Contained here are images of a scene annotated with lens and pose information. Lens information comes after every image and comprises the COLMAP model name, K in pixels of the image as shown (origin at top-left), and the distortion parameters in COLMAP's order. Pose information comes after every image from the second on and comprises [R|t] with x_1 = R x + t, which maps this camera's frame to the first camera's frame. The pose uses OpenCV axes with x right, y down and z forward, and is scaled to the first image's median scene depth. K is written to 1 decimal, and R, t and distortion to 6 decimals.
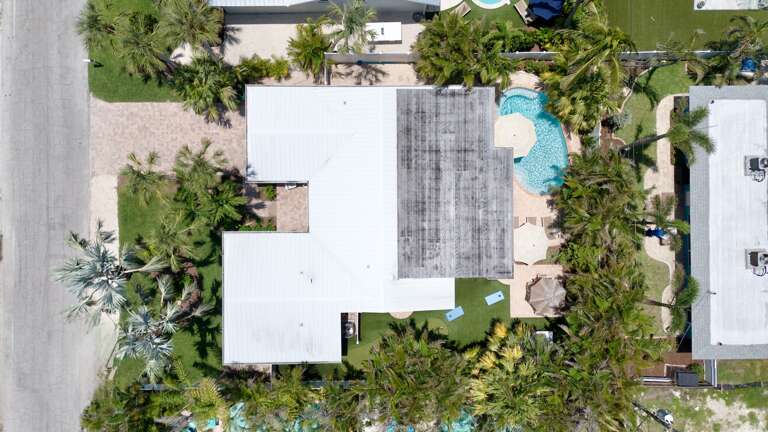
lens RADIAL K [[559.3, 0, 384.0], [0, 559.3, 216.0], [0, 0, 1]] dist [0.069037, -0.058345]
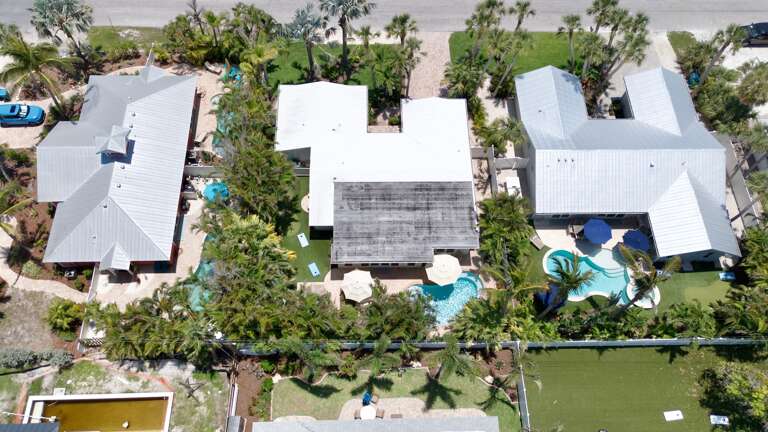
lens RADIAL K [[559.3, 0, 384.0], [0, 559.3, 216.0], [0, 0, 1]] dist [0.069037, -0.058345]
pose [[0.015586, 0.885960, -0.463500, 0.676994], [-0.999510, 0.001212, -0.031293, 0.029968], [-0.027163, 0.463760, 0.885544, -0.163009]]
